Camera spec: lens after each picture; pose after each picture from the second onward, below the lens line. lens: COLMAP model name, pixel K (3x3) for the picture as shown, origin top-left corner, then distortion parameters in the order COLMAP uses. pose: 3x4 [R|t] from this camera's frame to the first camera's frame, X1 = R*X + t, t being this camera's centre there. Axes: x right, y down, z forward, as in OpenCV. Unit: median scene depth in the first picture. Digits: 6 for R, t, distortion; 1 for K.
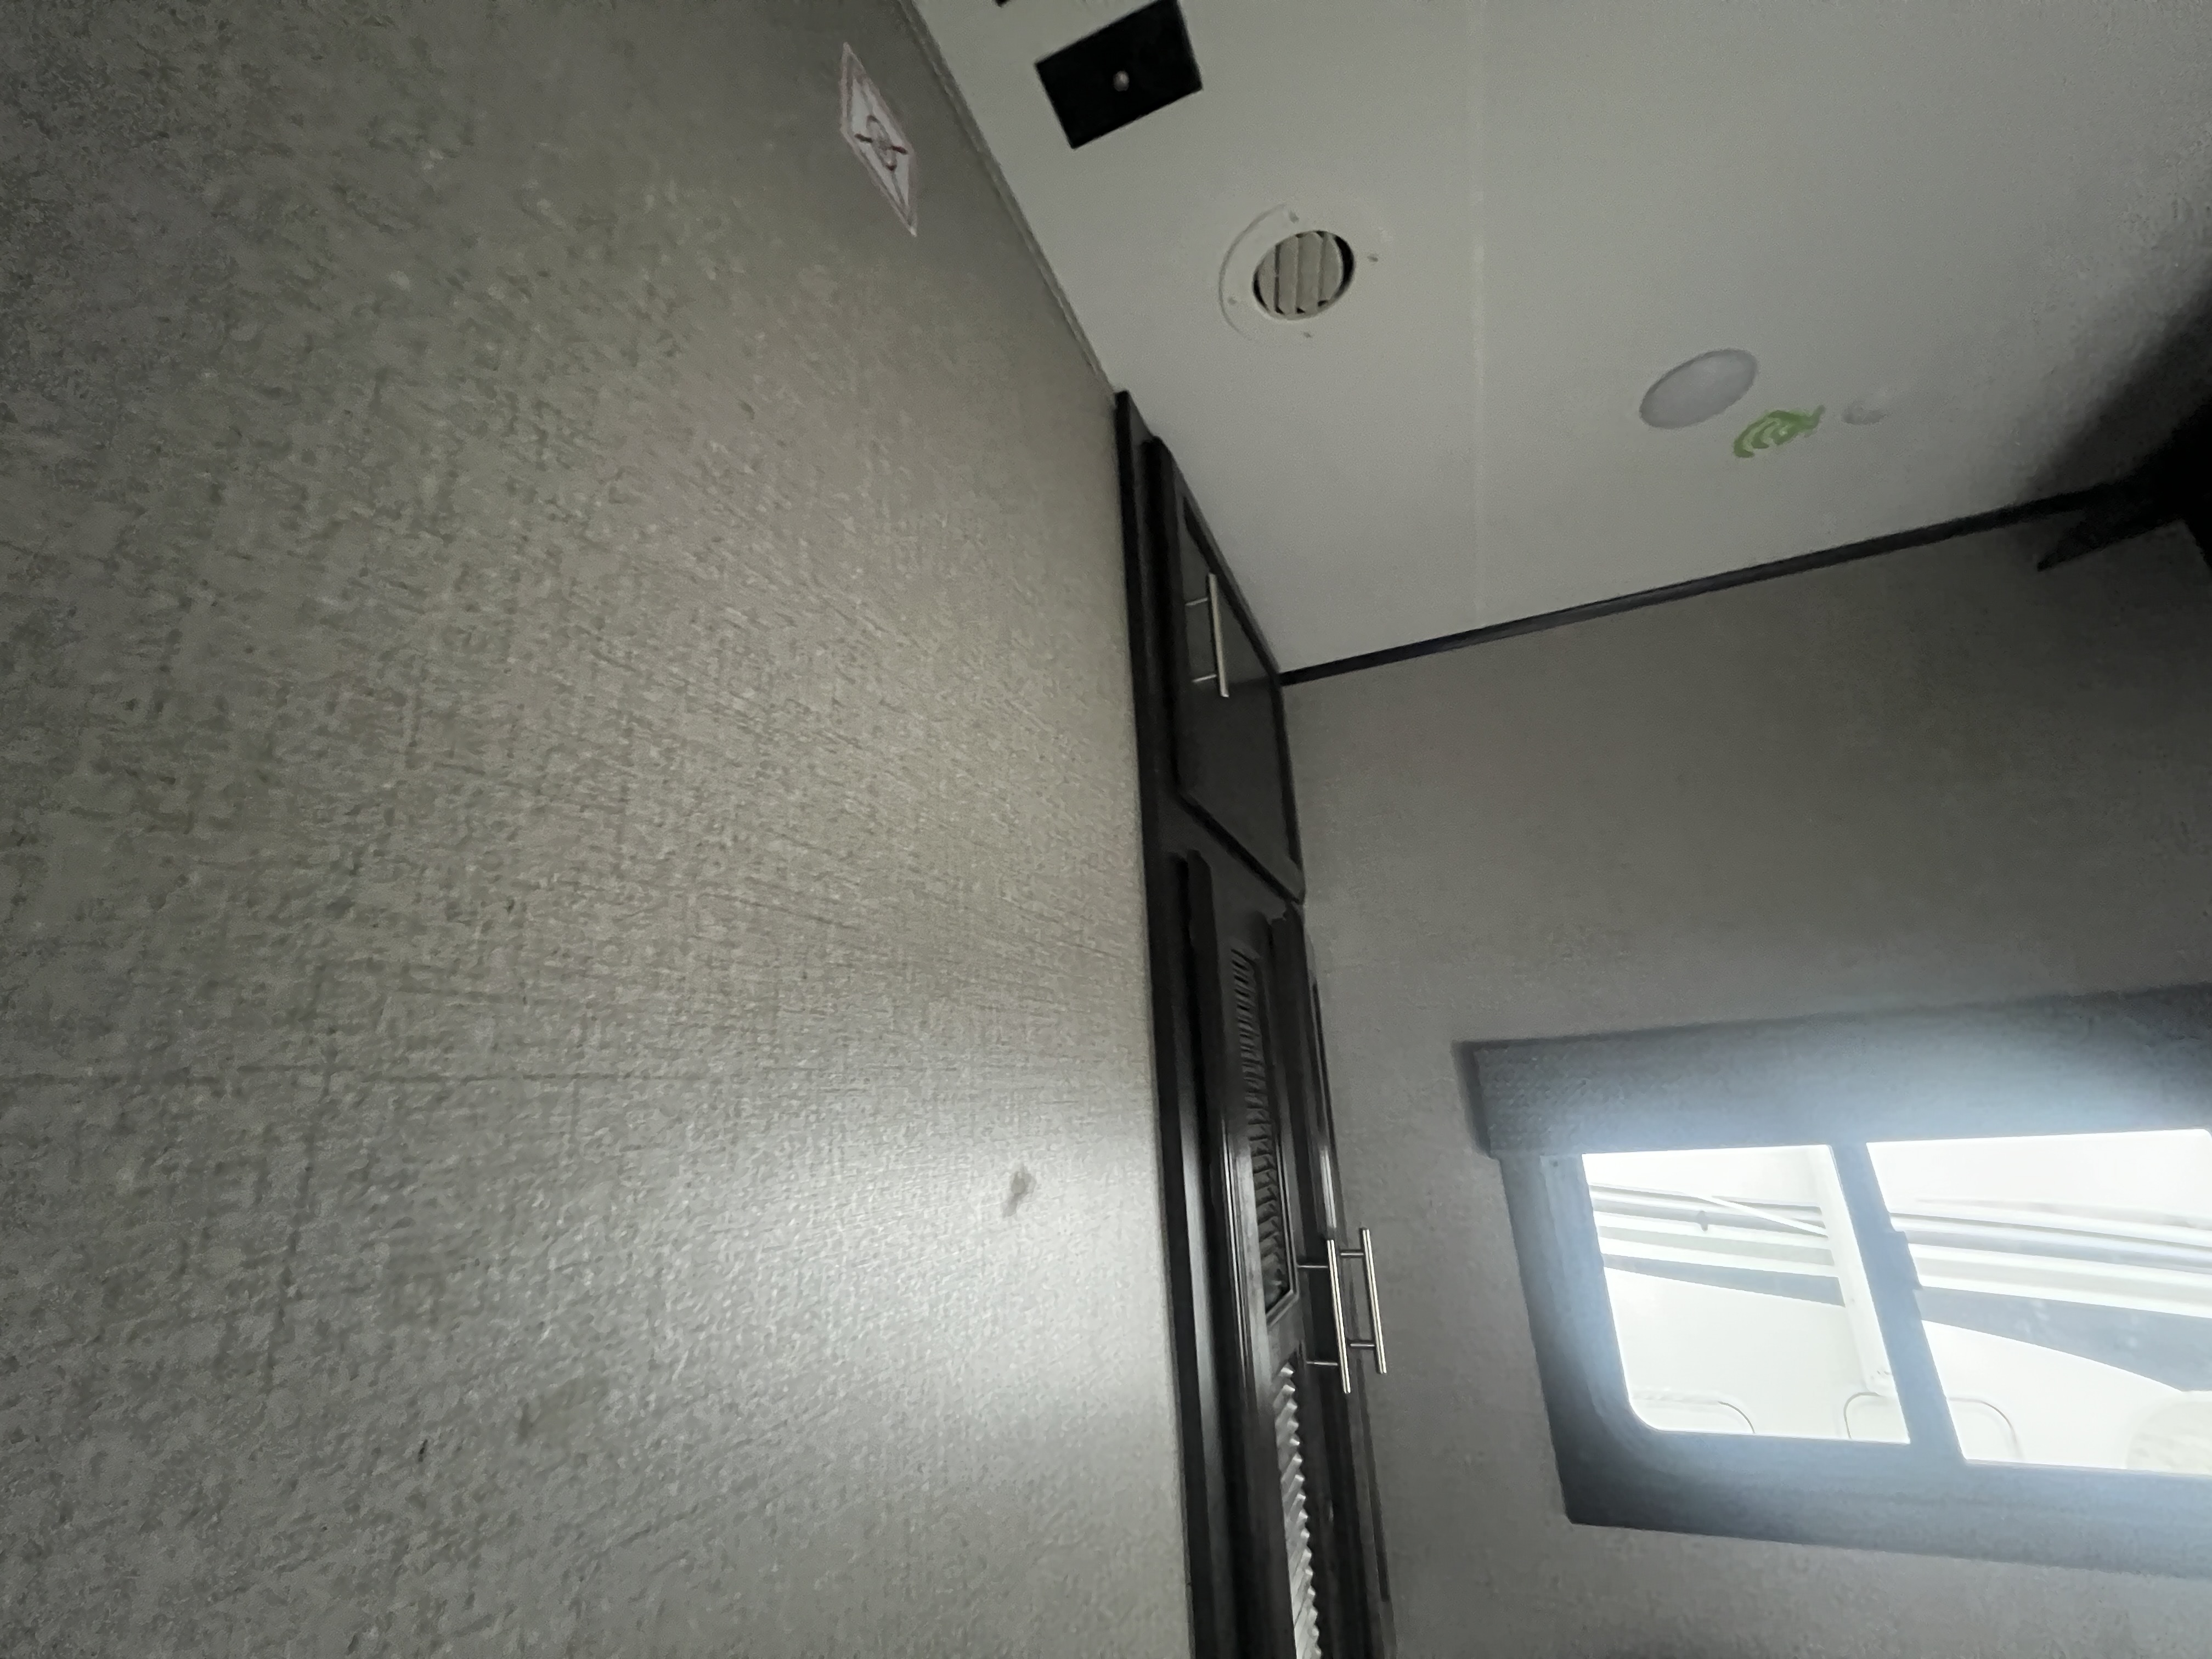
lens RADIAL K [[883.0, 0, 1104.2], [0, 883.0, 828.1], [0, 0, 1]] dist [-0.003156, 0.000609]
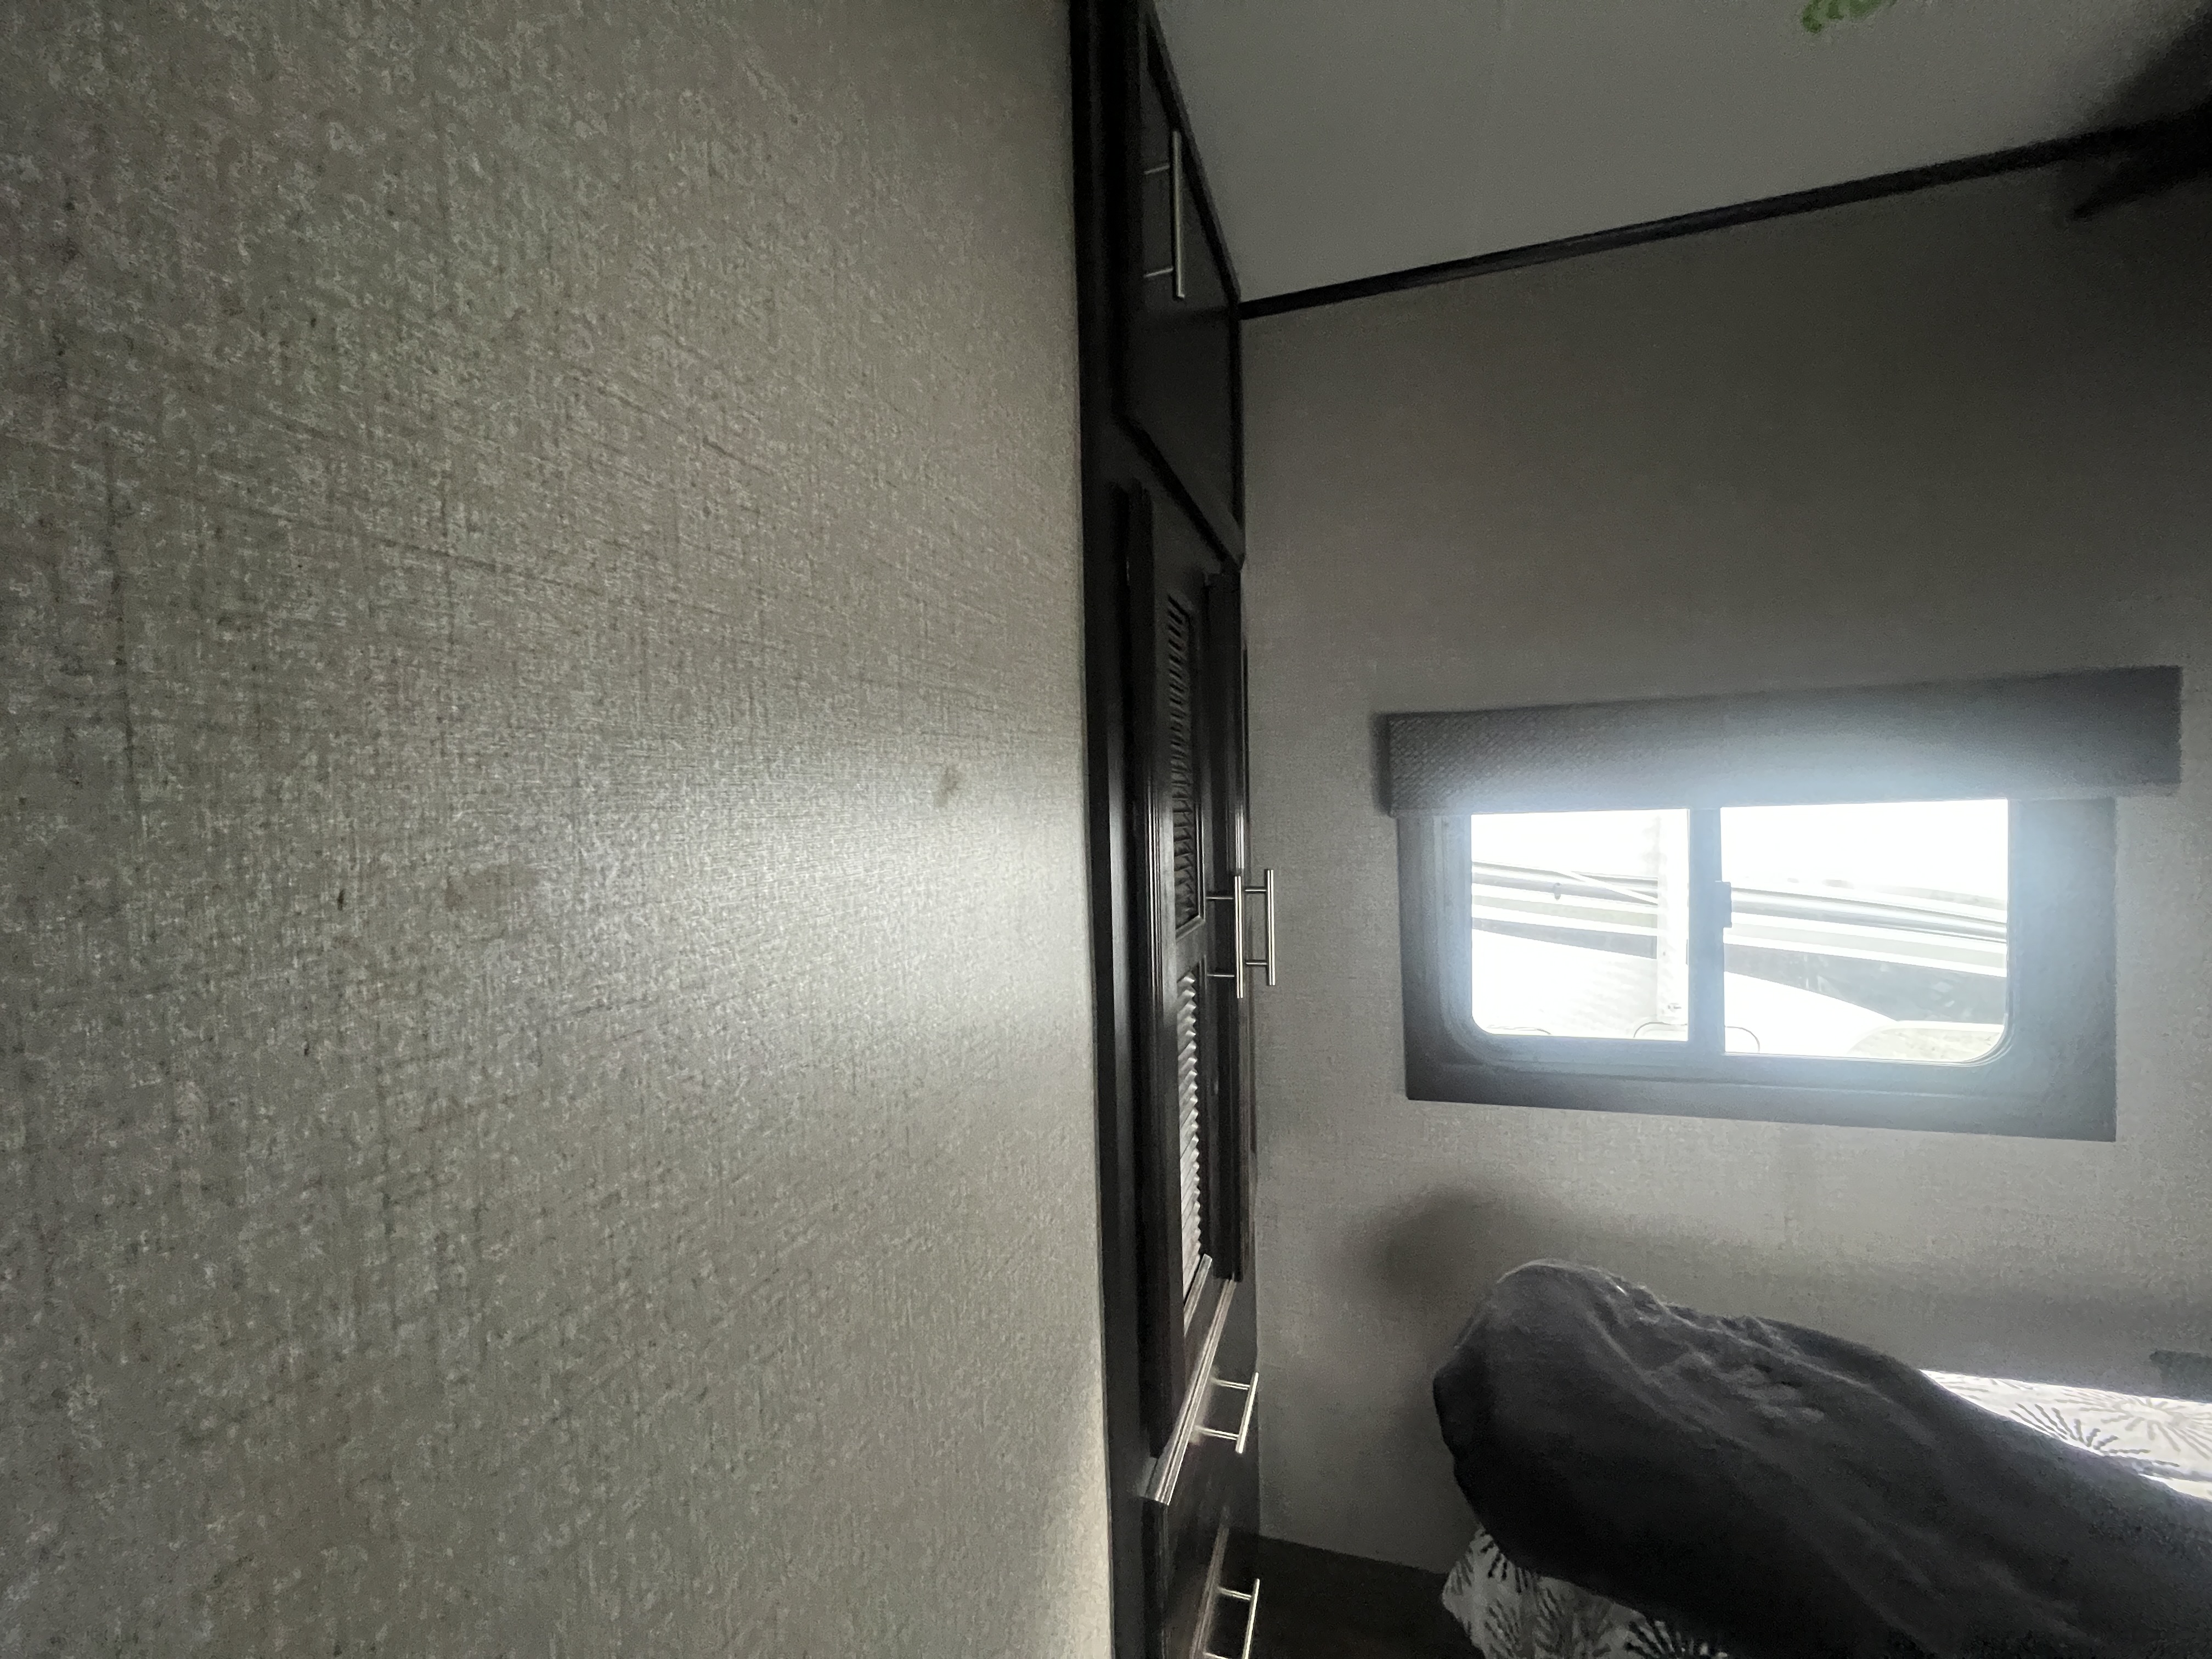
lens RADIAL K [[883.0, 0, 1104.3], [0, 883.0, 826.5], [0, 0, 1]] dist [-0.003156, 0.000609]
pose [[0.996065, 0.021305, 0.086029, -0.007643], [-0.048647, 0.942811, 0.329759, 0.142830], [-0.074084, -0.332647, 0.940137, 0.022376]]
